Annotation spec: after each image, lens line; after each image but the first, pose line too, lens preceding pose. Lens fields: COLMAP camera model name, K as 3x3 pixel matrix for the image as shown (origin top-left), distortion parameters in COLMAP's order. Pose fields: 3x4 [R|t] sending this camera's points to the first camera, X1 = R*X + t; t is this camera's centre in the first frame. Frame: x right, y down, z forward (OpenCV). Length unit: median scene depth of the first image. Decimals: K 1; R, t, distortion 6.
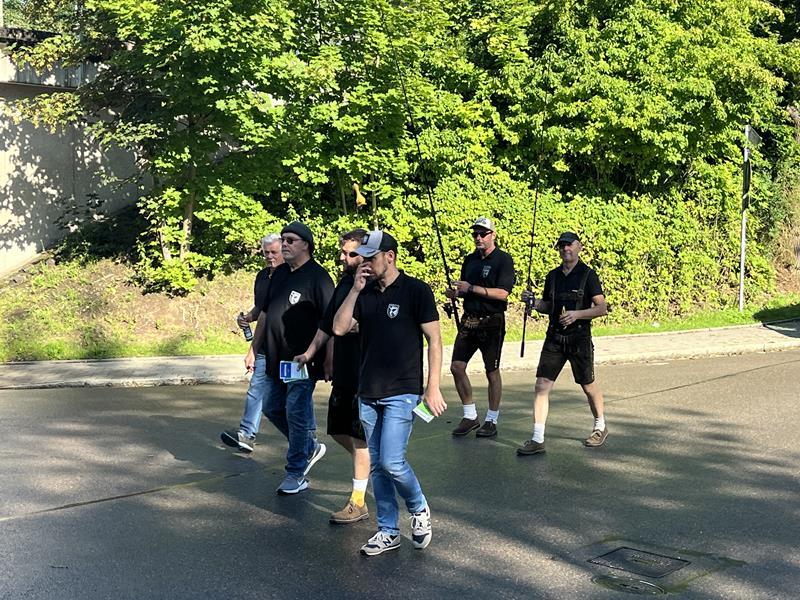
lens RADIAL K [[1318.9, 0, 398.9], [0, 1318.9, 309.1], [0, 0, 1]] dist [0.178201, -0.701108]
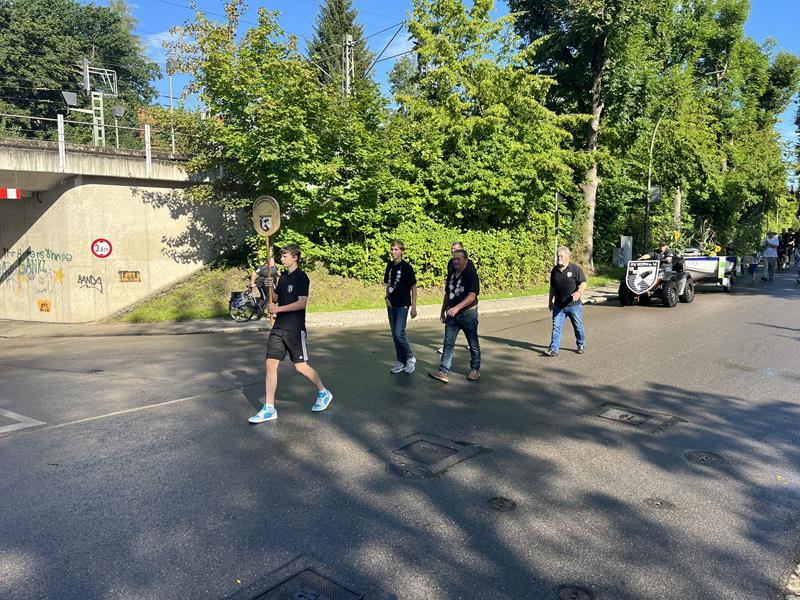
lens RADIAL K [[594.5, 0, 400.0], [0, 594.5, 300.0], [0, 0, 1]] dist [0.072238, -0.105080]
pose [[0.999024, -0.021389, -0.038642, 0.065458], [0.022304, 0.999477, 0.023407, -0.003827], [0.038121, -0.024246, 0.998979, 0.100740]]
